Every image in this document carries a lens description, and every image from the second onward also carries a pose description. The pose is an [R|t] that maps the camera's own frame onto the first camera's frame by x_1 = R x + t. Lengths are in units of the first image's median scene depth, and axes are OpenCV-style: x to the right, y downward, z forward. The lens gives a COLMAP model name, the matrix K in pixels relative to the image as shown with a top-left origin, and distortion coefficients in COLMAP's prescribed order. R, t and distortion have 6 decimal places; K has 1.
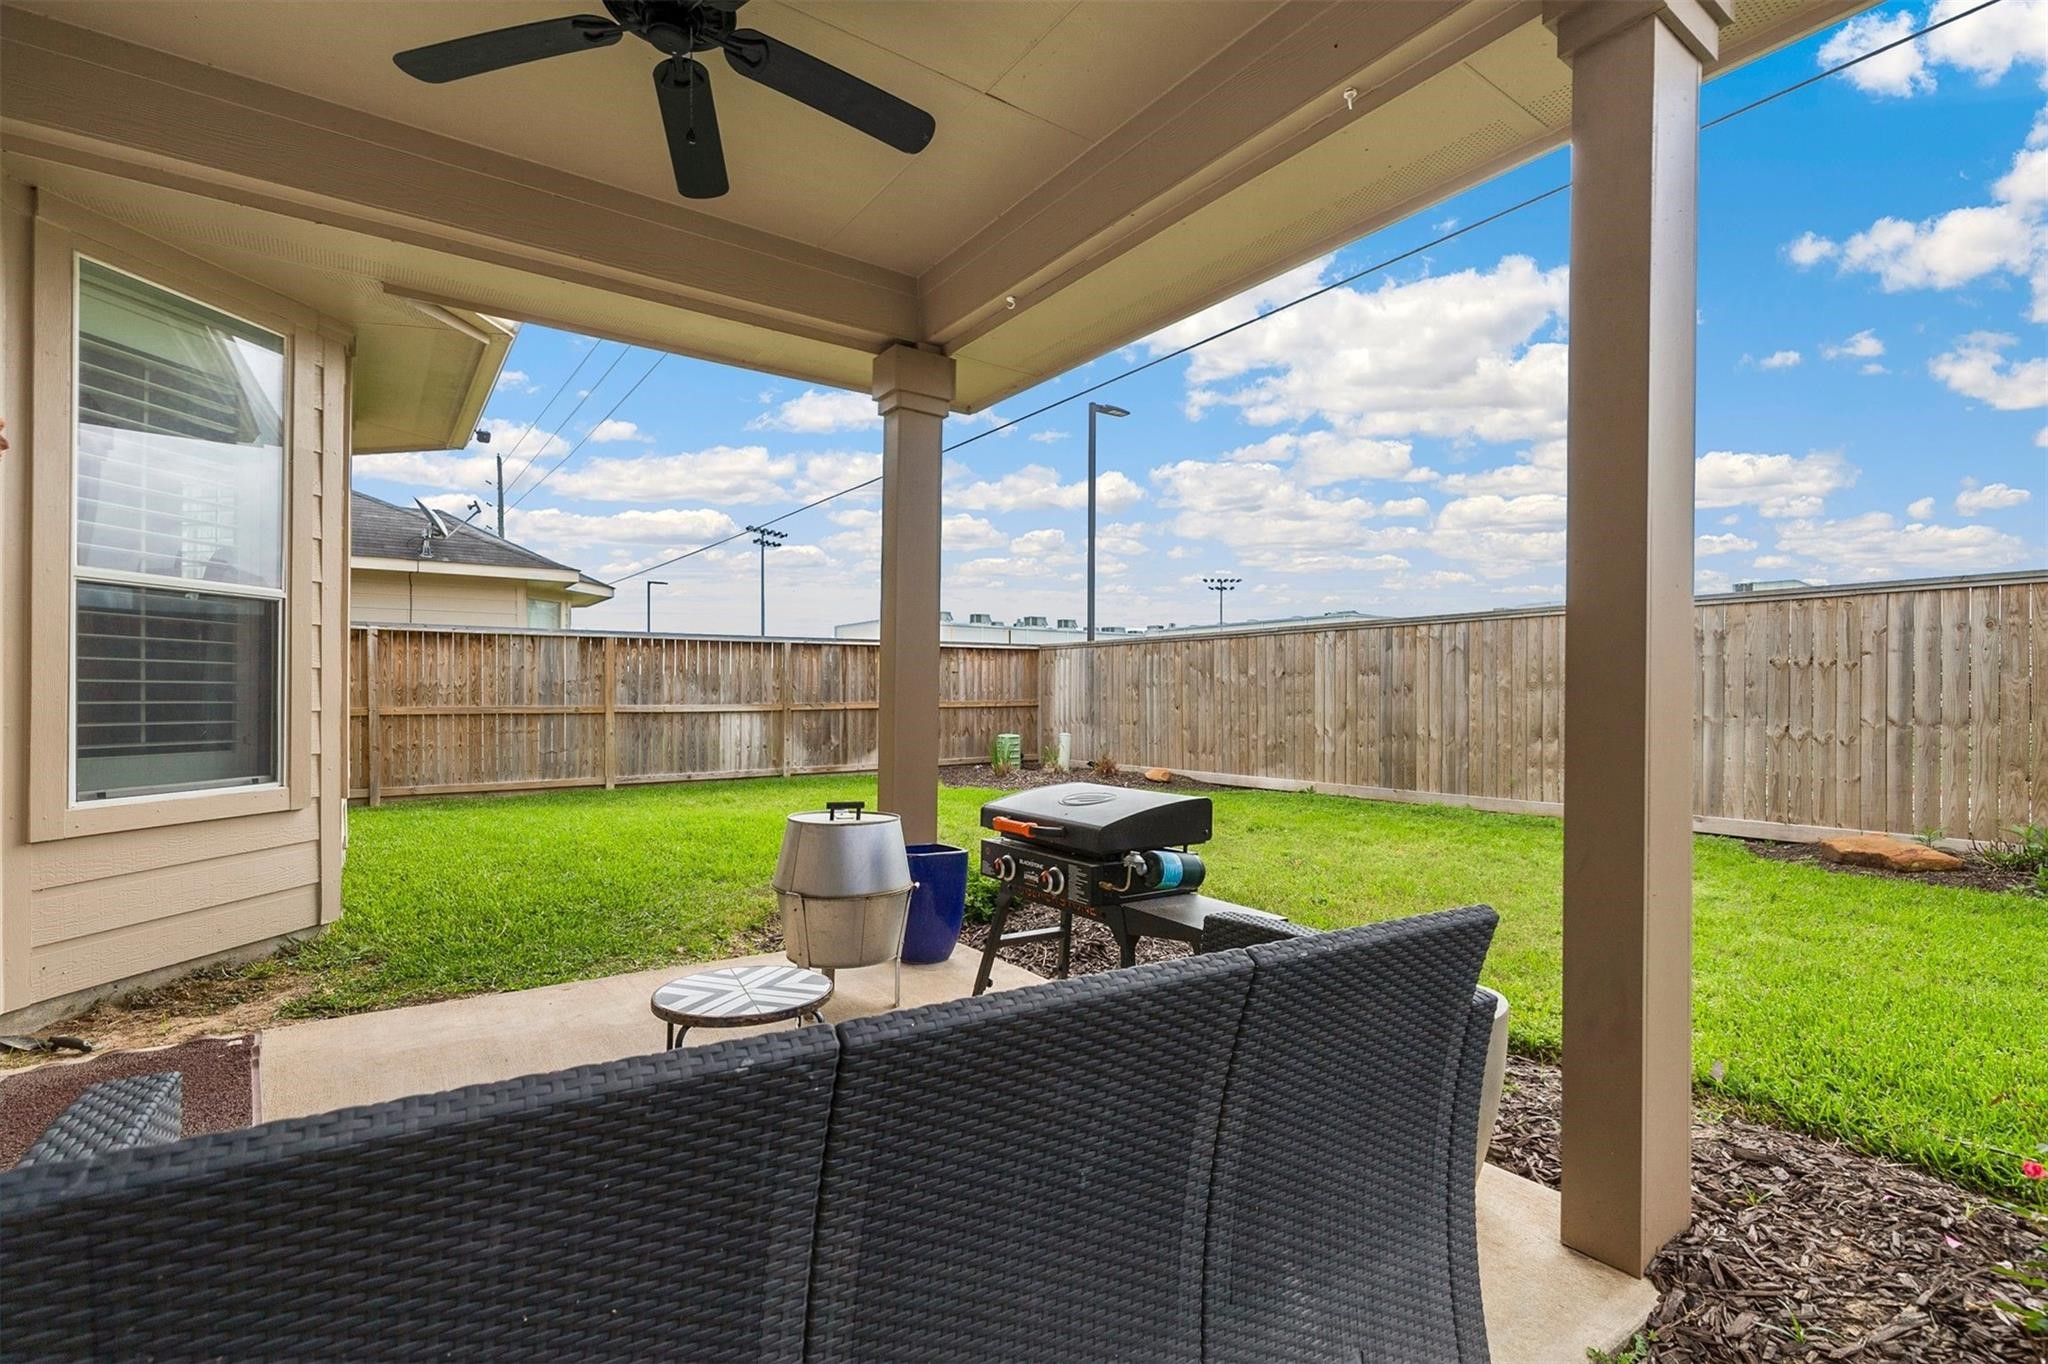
lens RADIAL K [[953.2, 0, 1014.0], [0, 953.2, 696.7], [0, 0, 1]] dist [0.016701, -0.000076]
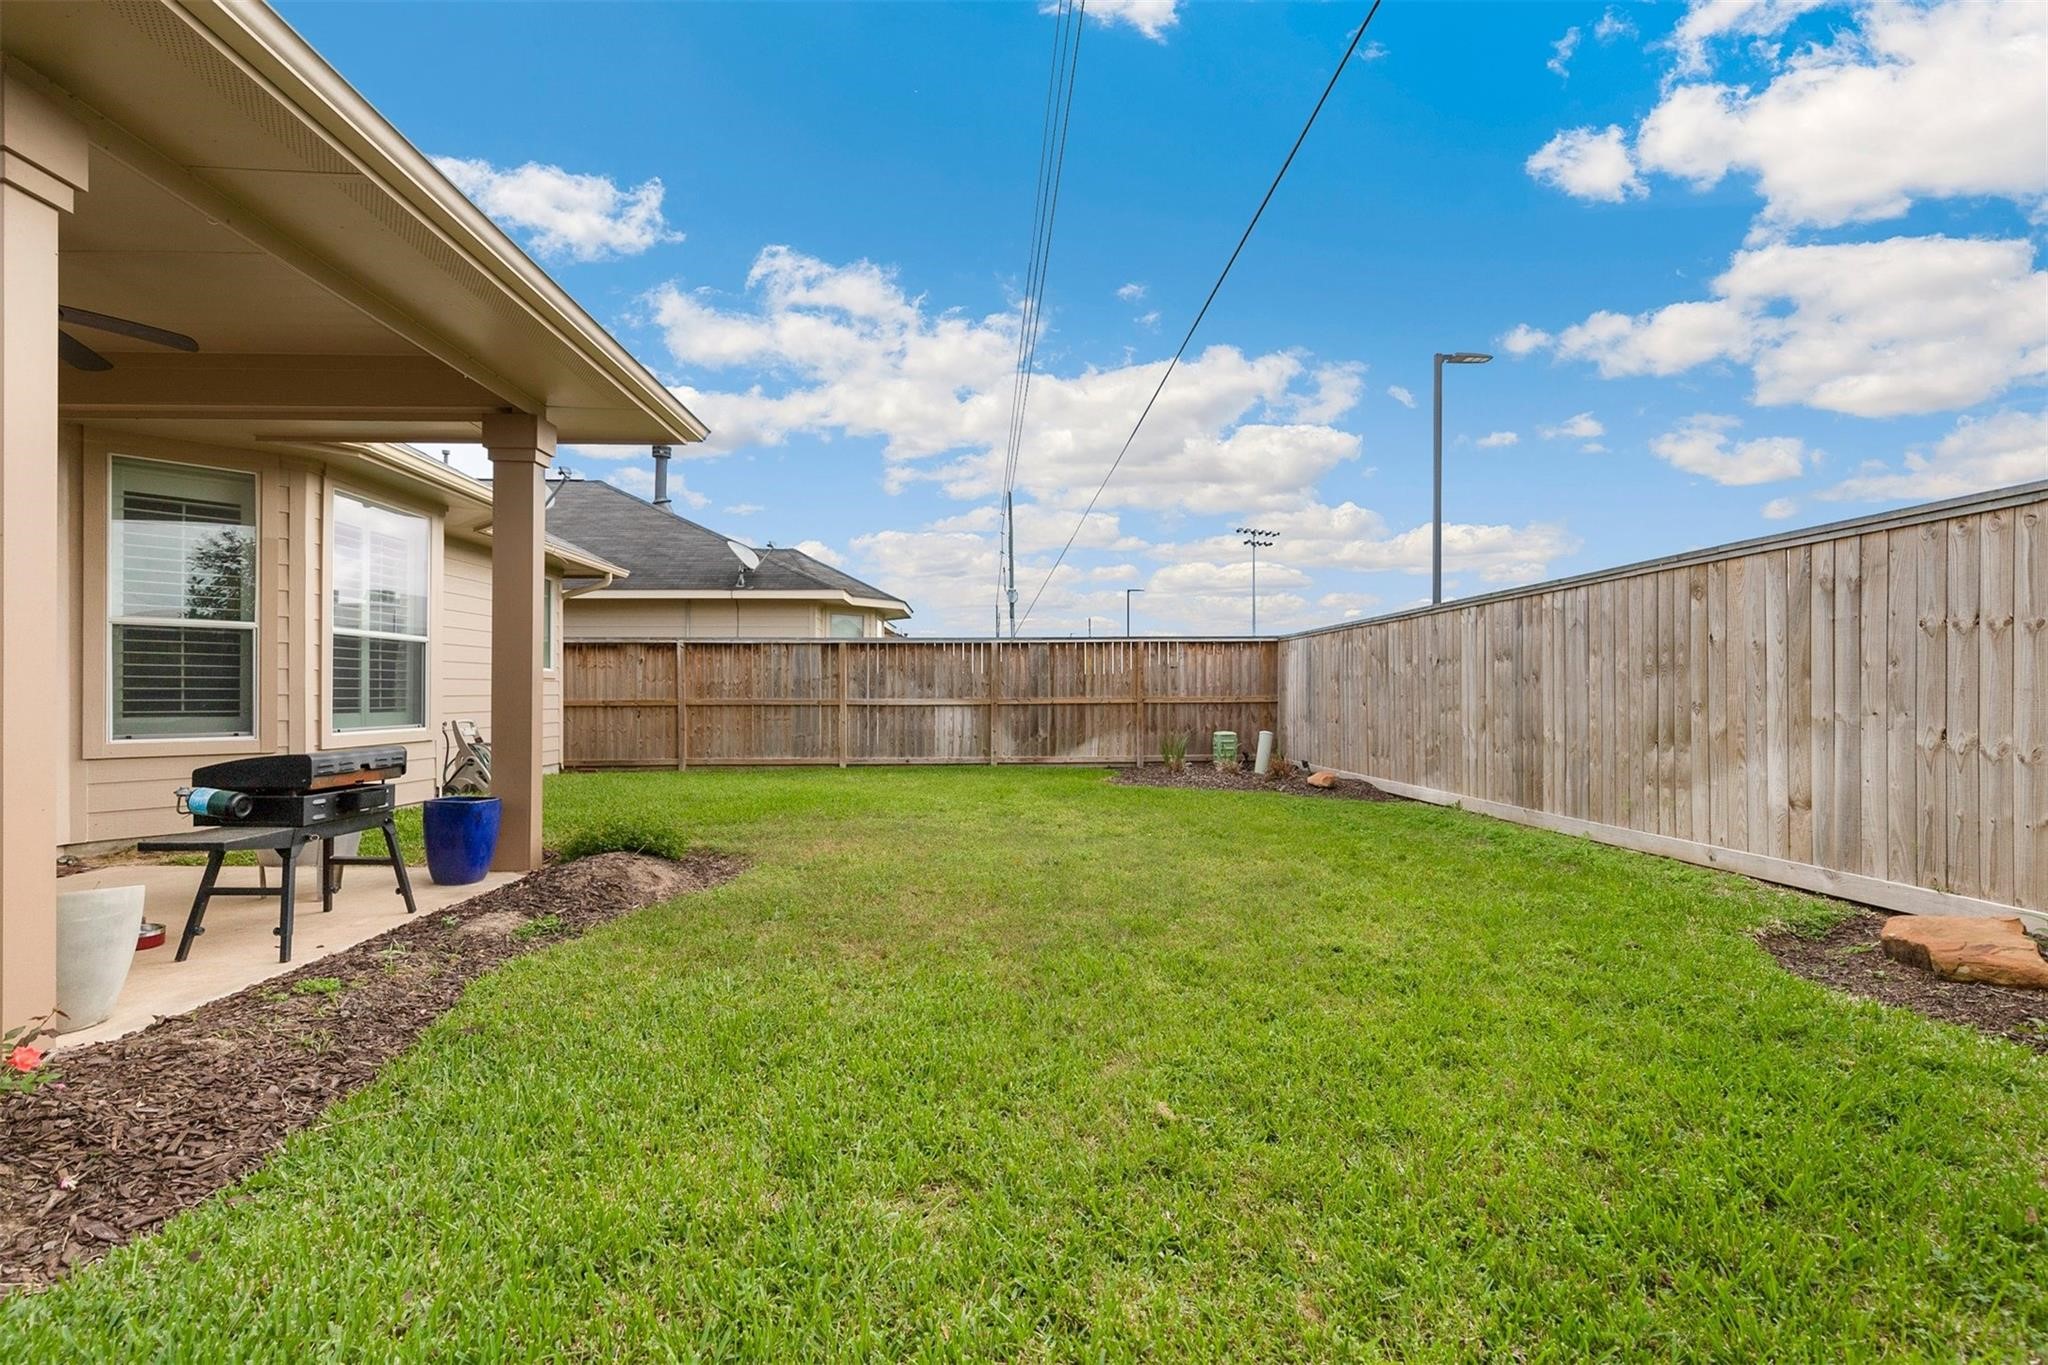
lens RADIAL K [[947.9, 0, 1004.8], [0, 947.9, 701.8], [0, 0, 1]] dist [0.018621, -0.000091]
pose [[0.829917, 0.003325, -0.557877, 0.455633], [-0.000878, 0.999989, 0.004653, 0.007492], [0.557886, -0.003372, 0.829911, 0.122608]]
